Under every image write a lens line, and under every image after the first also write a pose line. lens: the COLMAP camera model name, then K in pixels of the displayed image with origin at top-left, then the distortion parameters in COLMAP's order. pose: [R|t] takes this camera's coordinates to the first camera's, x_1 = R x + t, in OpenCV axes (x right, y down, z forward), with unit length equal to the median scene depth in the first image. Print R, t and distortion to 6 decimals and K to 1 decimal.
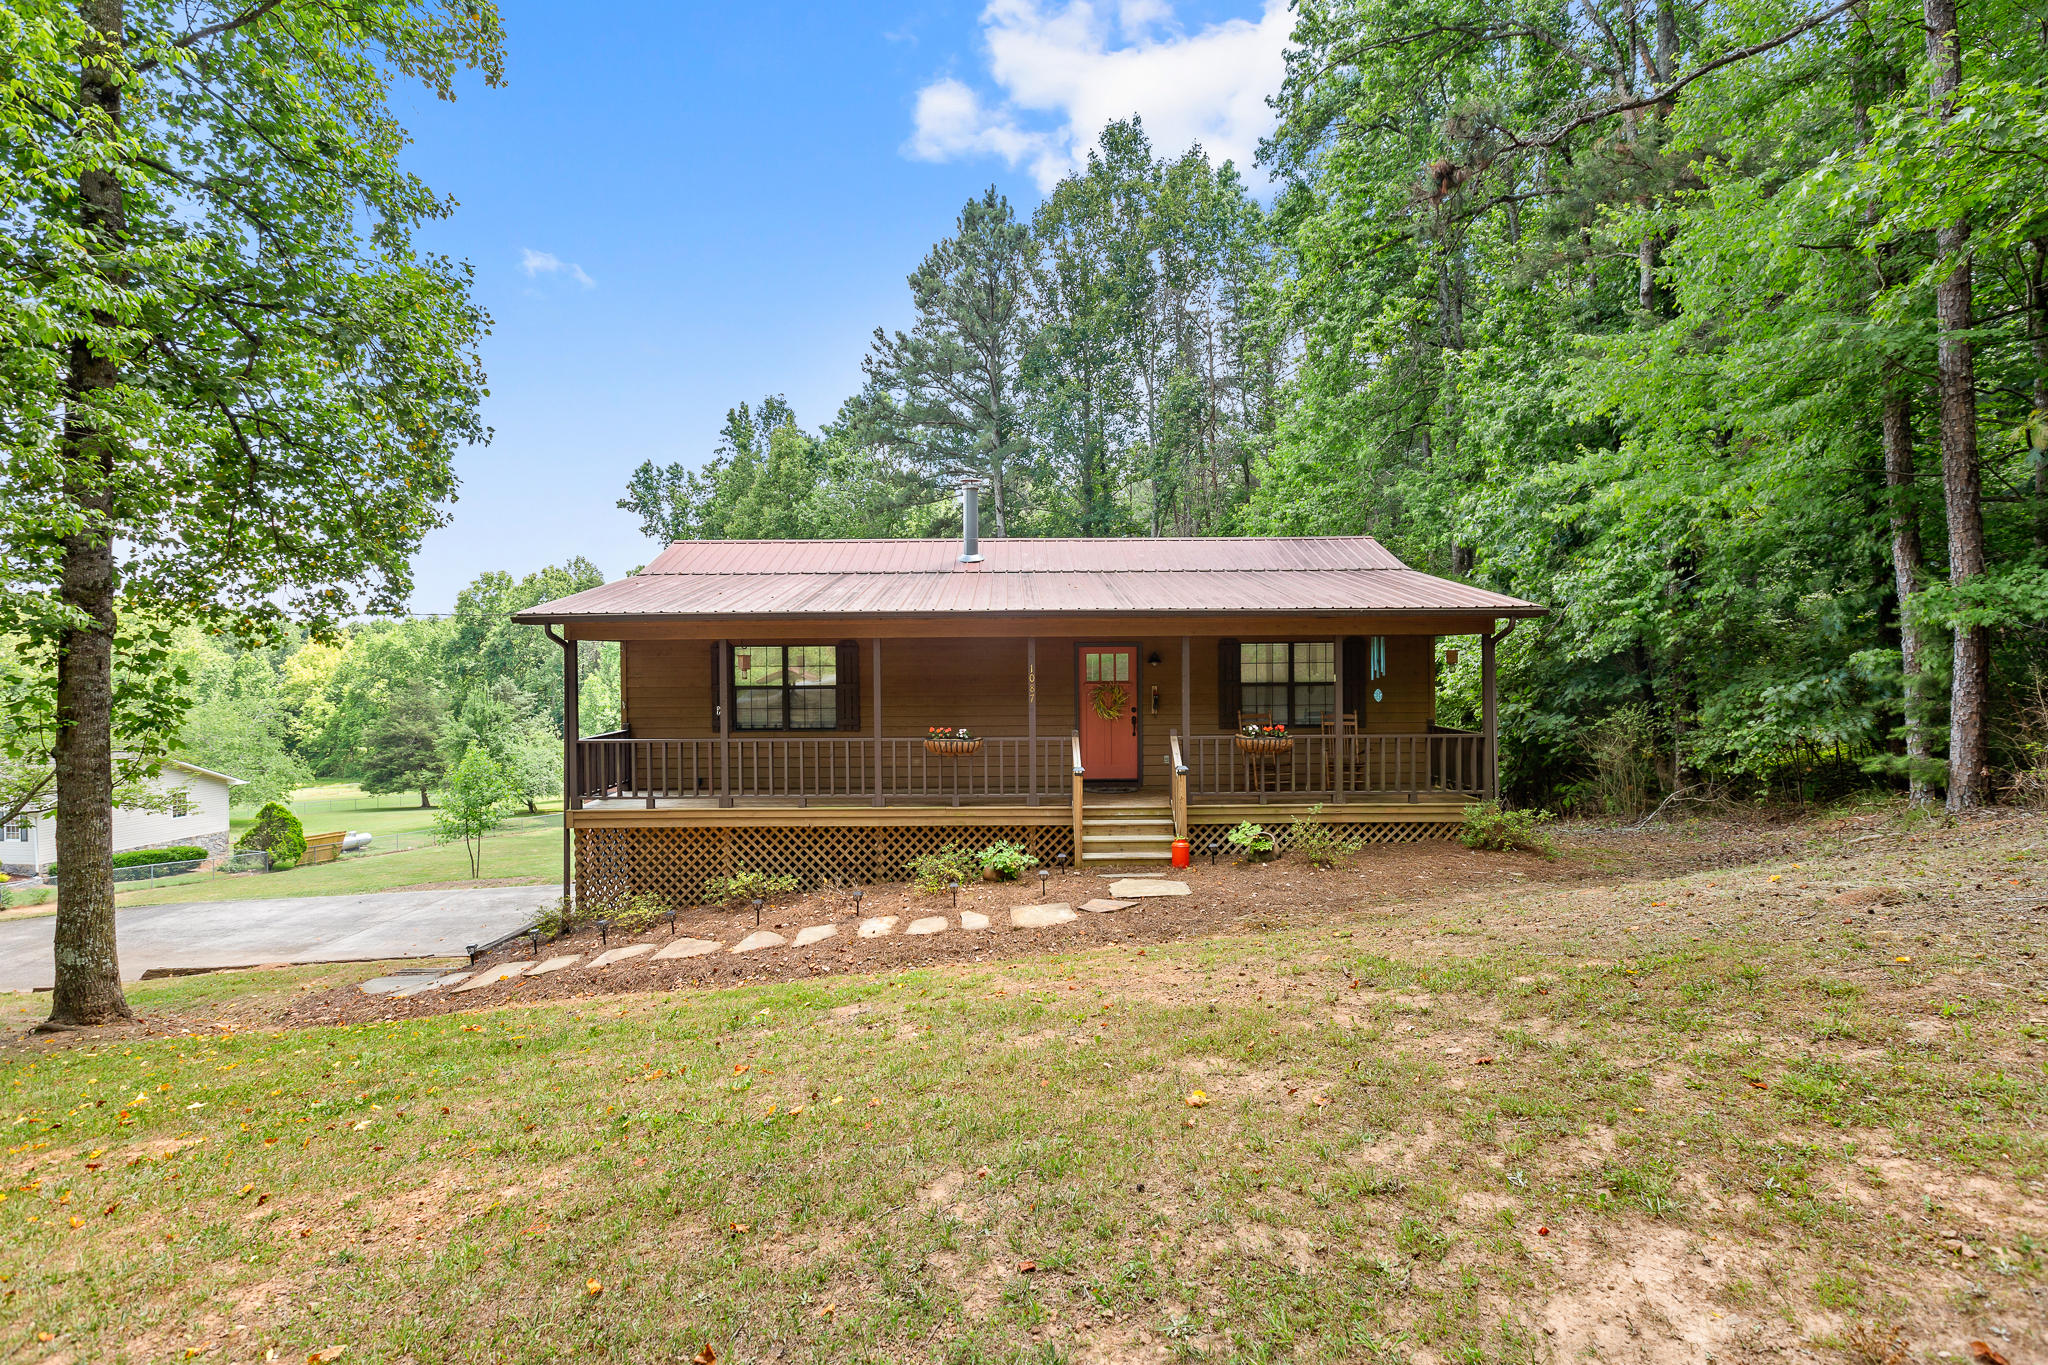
lens RADIAL K [[958.1, 0, 1024.0], [0, 958.1, 682.5], [0, 0, 1]] dist [-0.000483, -0.000041]
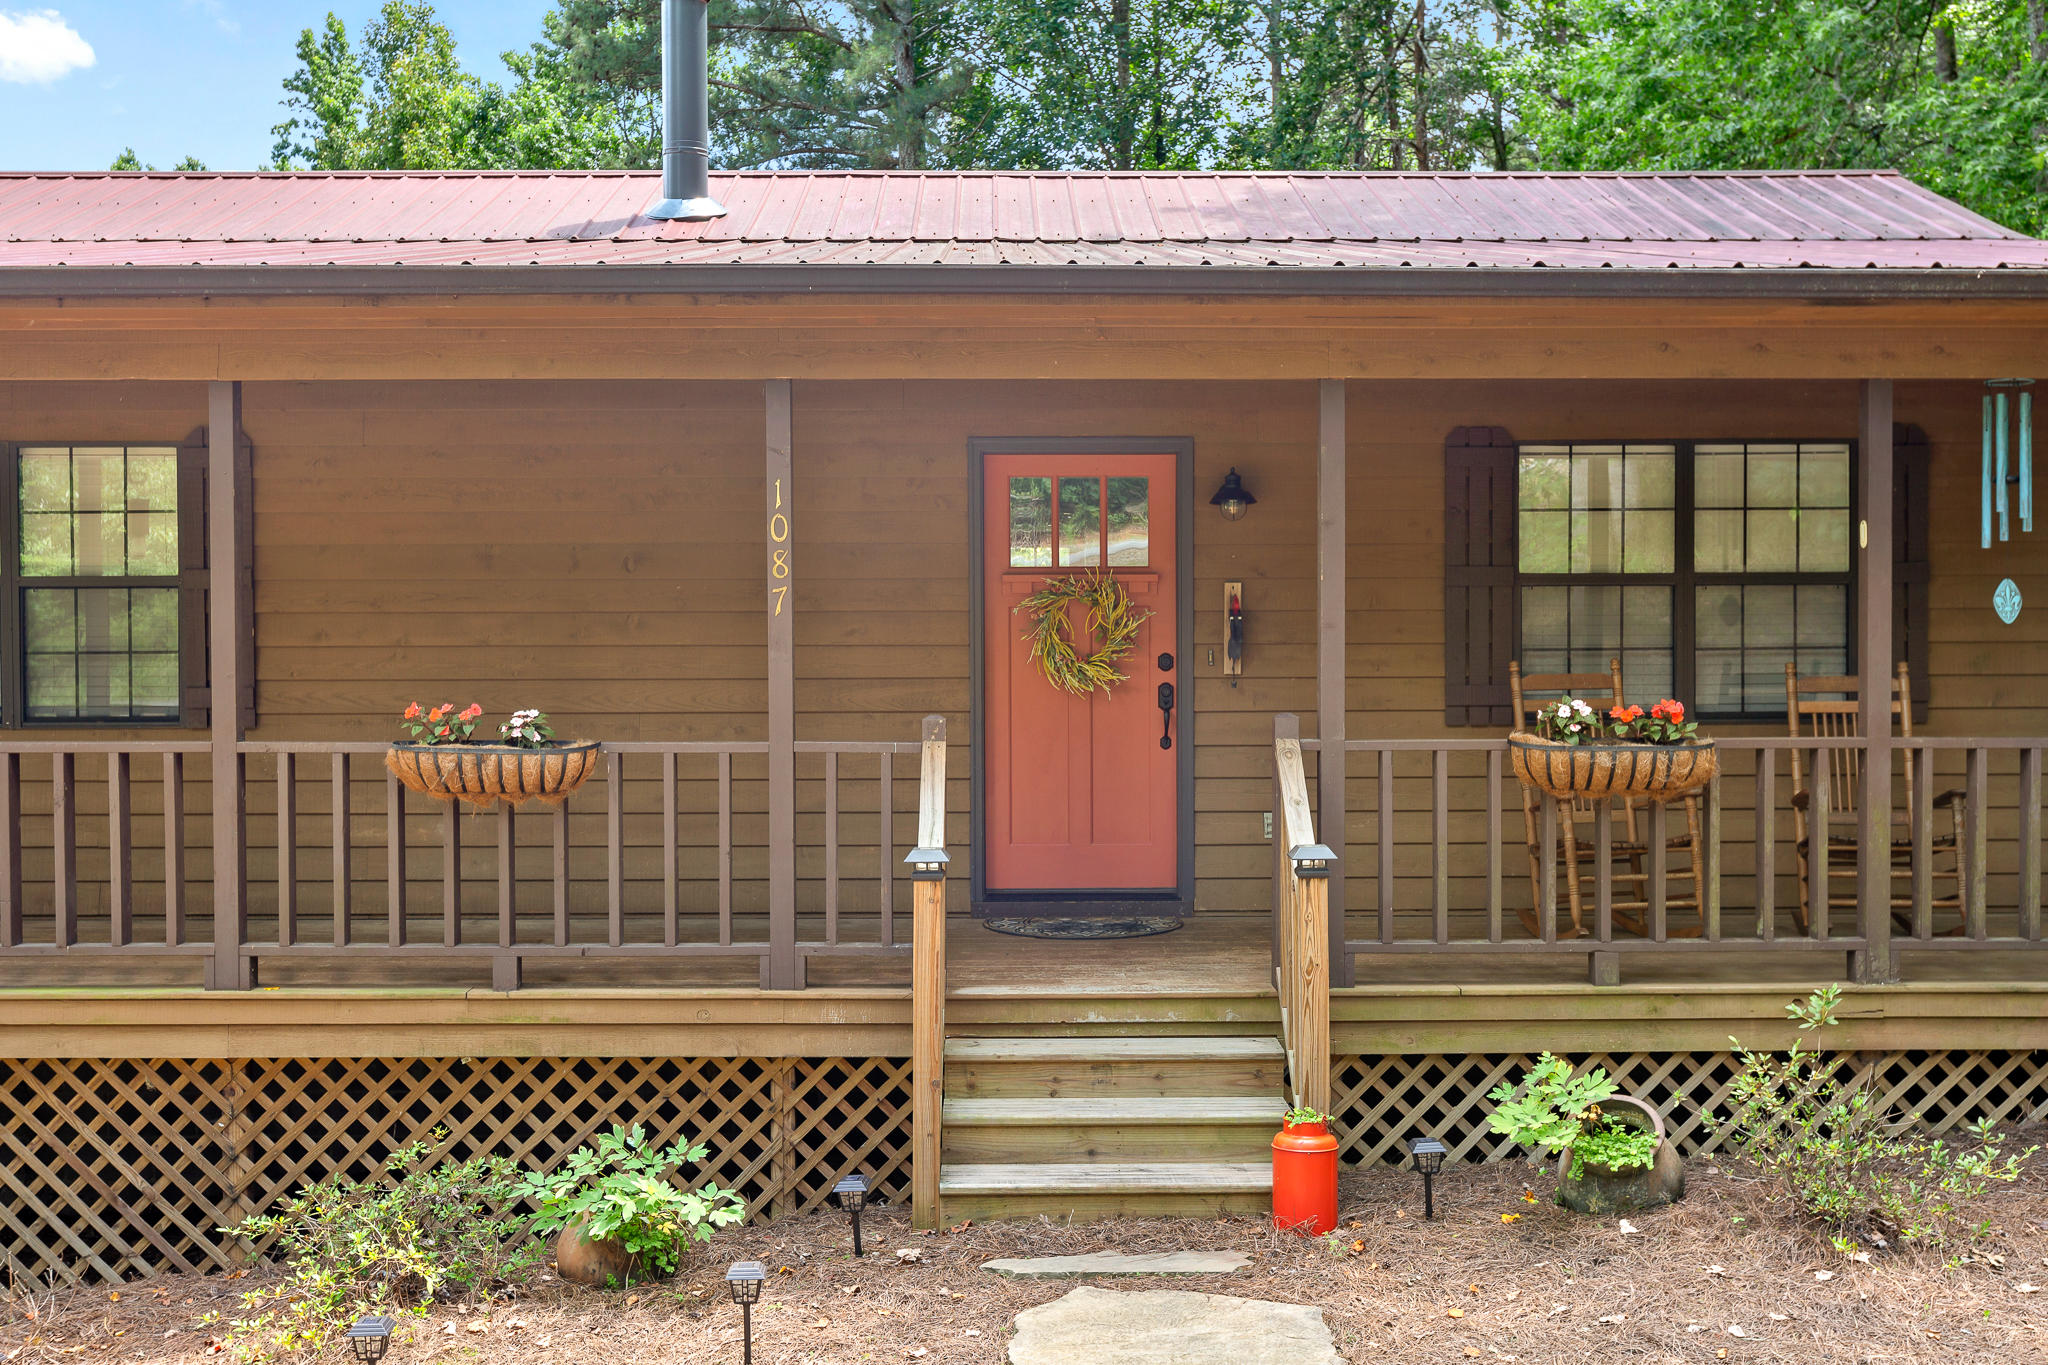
lens RADIAL K [[2004.0, 0, 1024.0], [0, 2004.0, 682.5], [0, 0, 1]] dist [0.008873, 0.002957]
pose [[0.999988, 0.004465, 0.002249, 0.077908], [-0.004464, 0.999990, -0.000281, 0.039632], [-0.002250, 0.000271, 0.999997, 0.413825]]
